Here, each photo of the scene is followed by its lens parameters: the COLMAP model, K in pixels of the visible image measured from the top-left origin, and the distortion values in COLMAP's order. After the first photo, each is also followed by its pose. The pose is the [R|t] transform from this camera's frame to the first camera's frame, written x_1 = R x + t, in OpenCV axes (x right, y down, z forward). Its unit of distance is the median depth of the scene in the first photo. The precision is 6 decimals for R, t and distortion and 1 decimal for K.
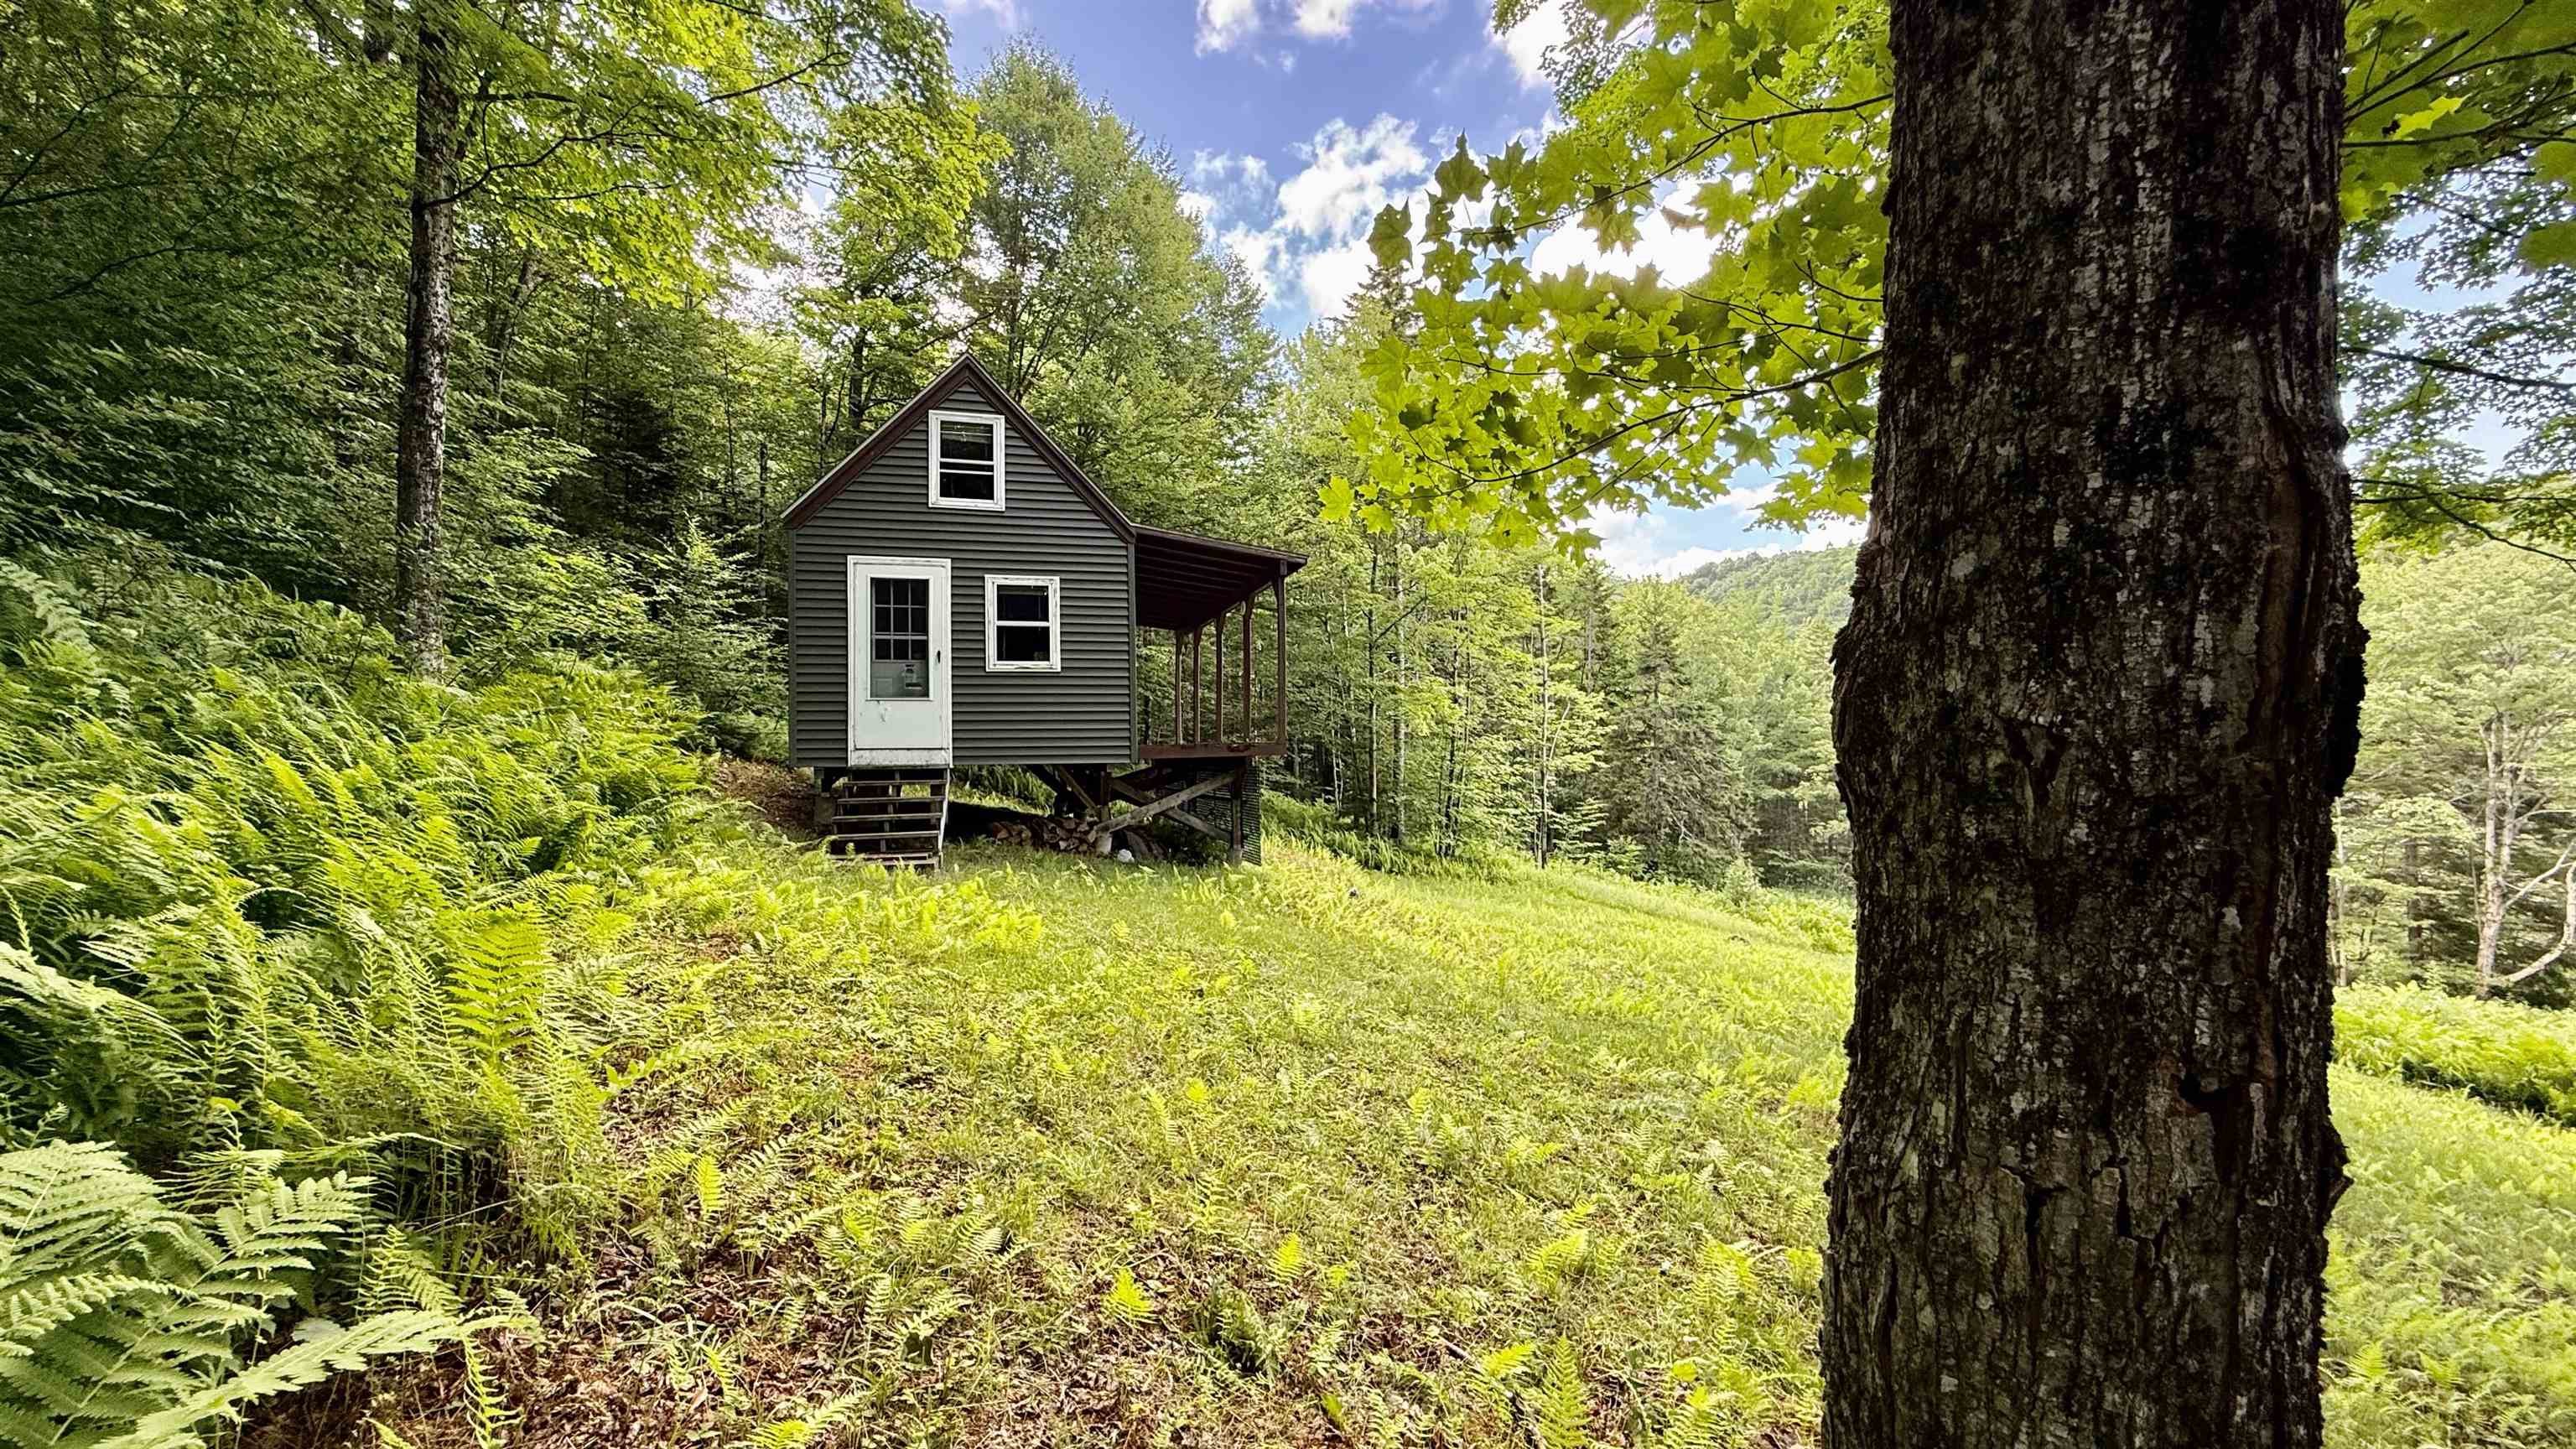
lens RADIAL K [[1031.4, 0, 1280.3], [0, 1031.4, 721.9], [0, 0, 1]] dist [-0.000260, 0.000279]
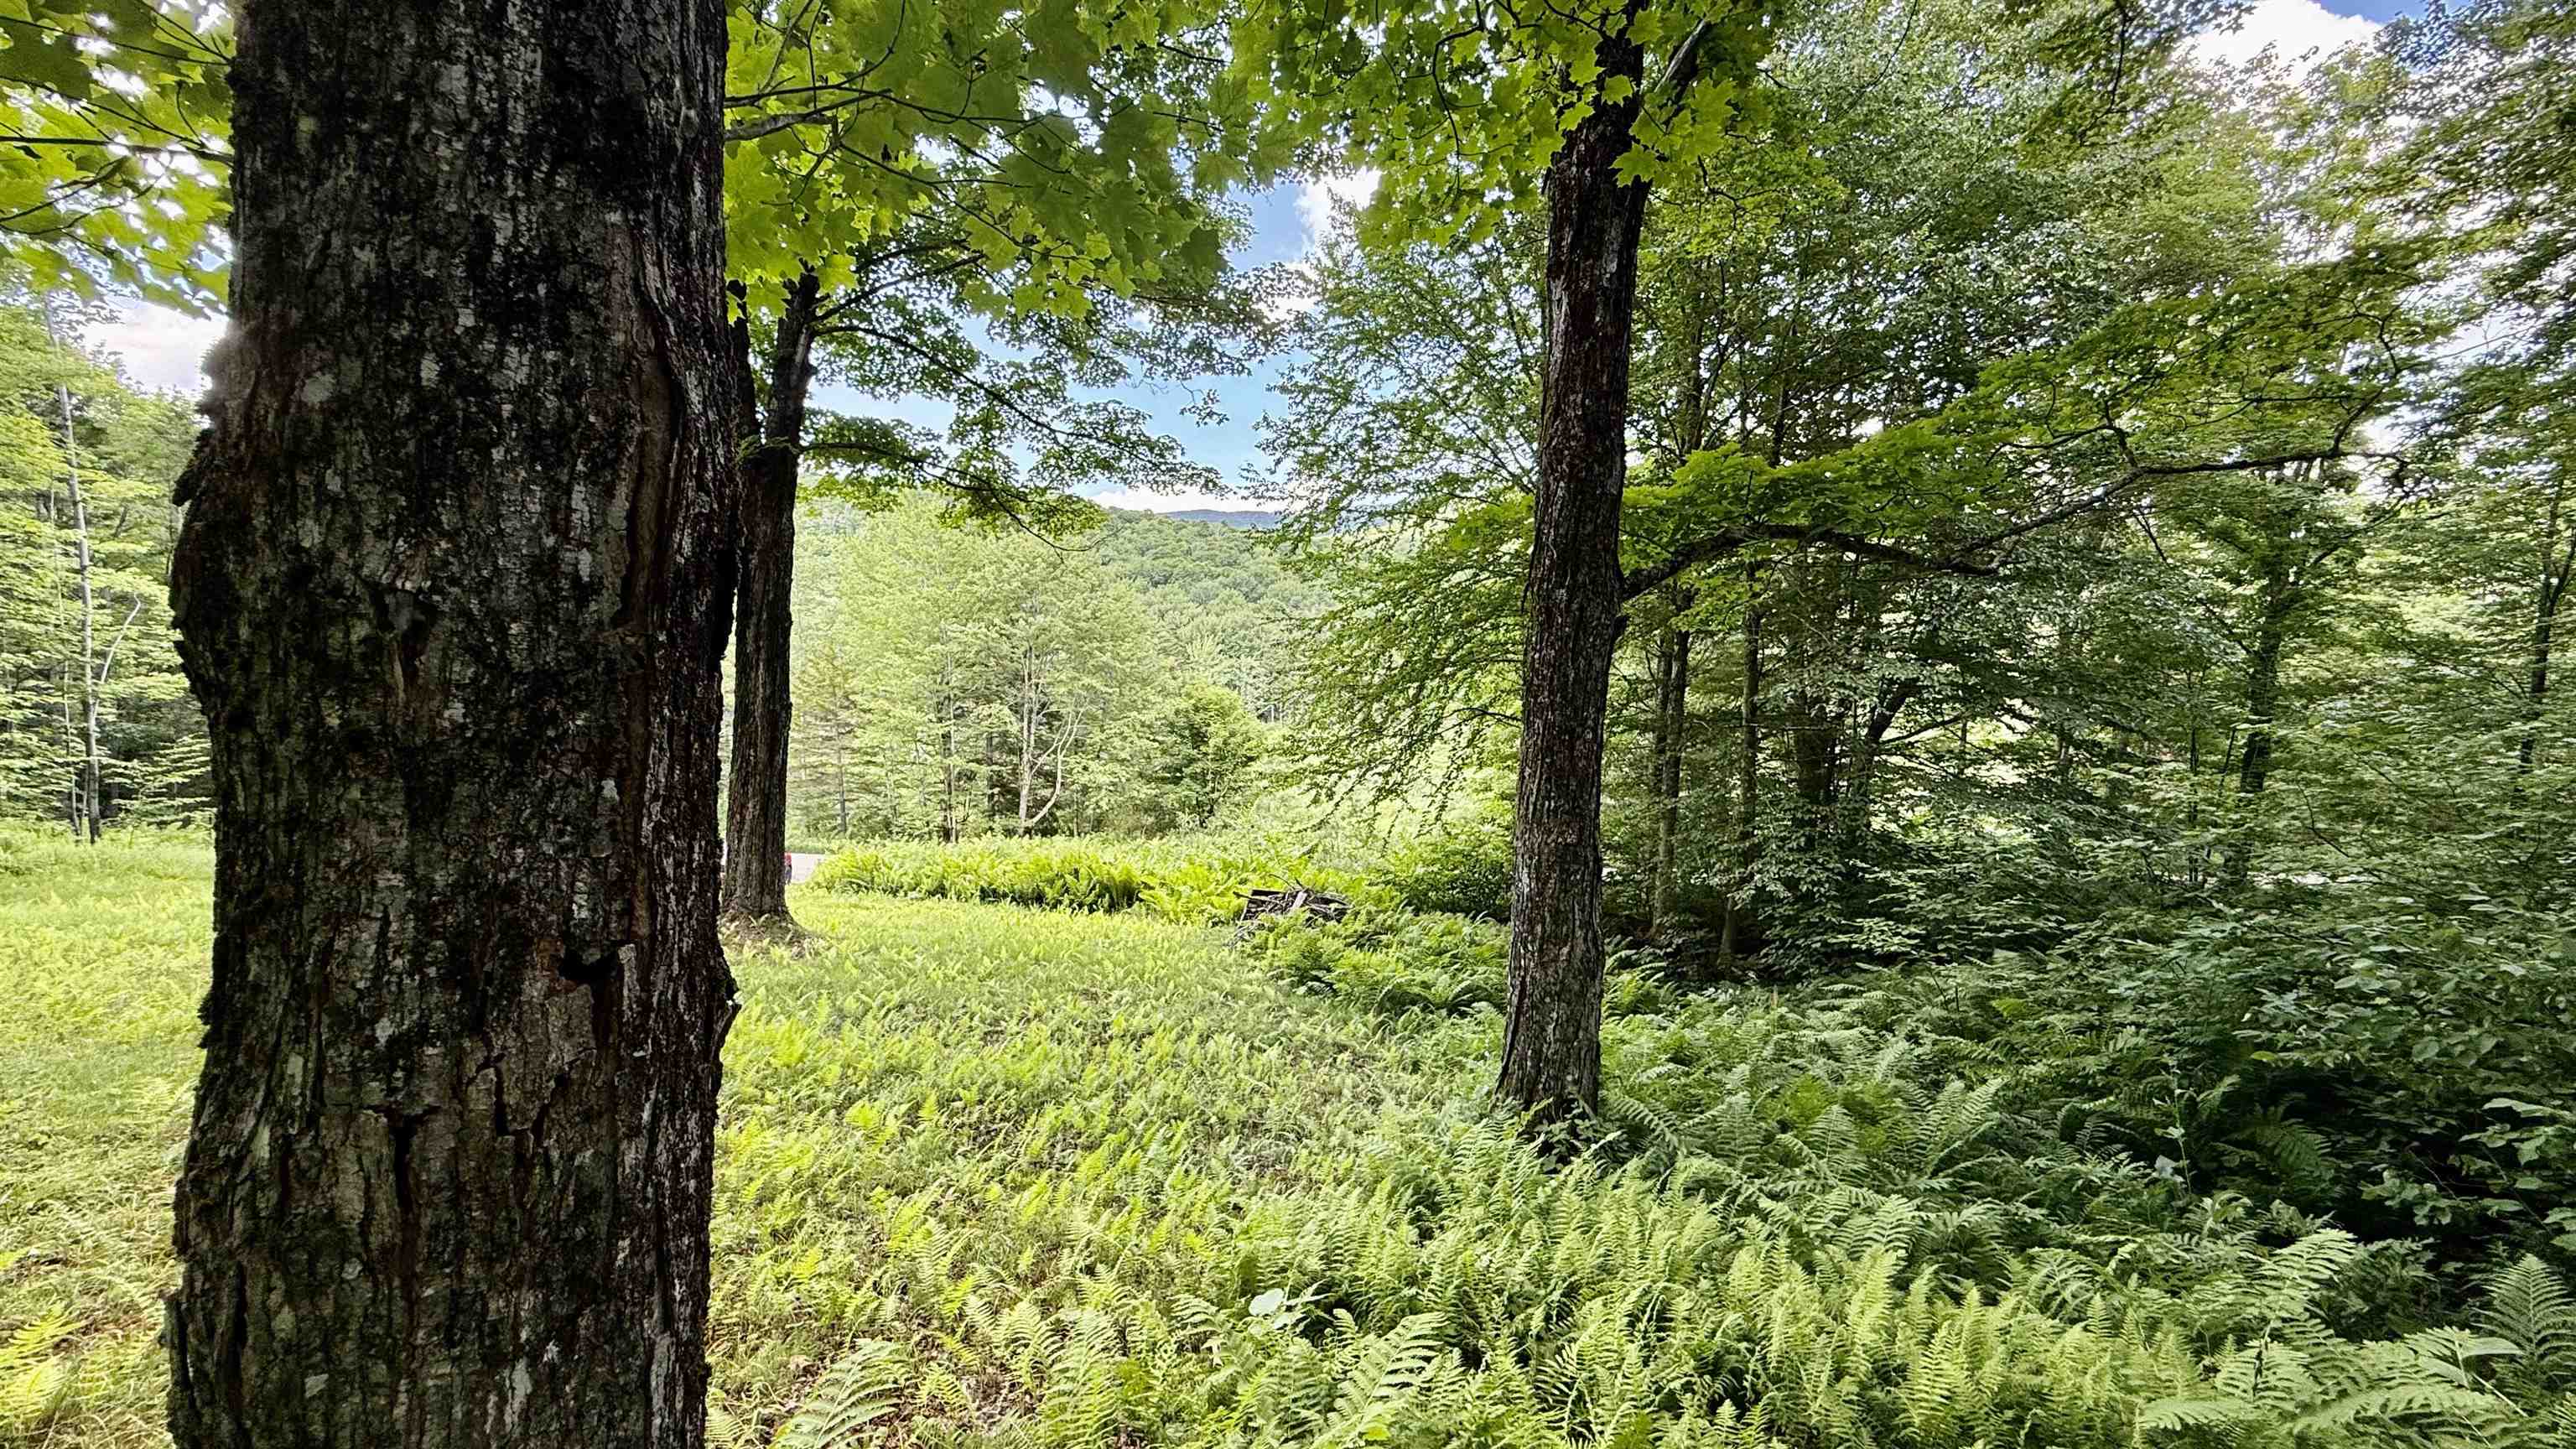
lens RADIAL K [[1025.4, 0, 1285.9], [0, 1025.4, 721.2], [0, 0, 1]] dist [-0.000702, 0.000145]
pose [[0.447557, -0.041900, 0.893273, 0.292011], [-0.025836, 0.997879, 0.059752, 0.040684], [-0.893882, -0.049821, 0.445525, -0.040959]]
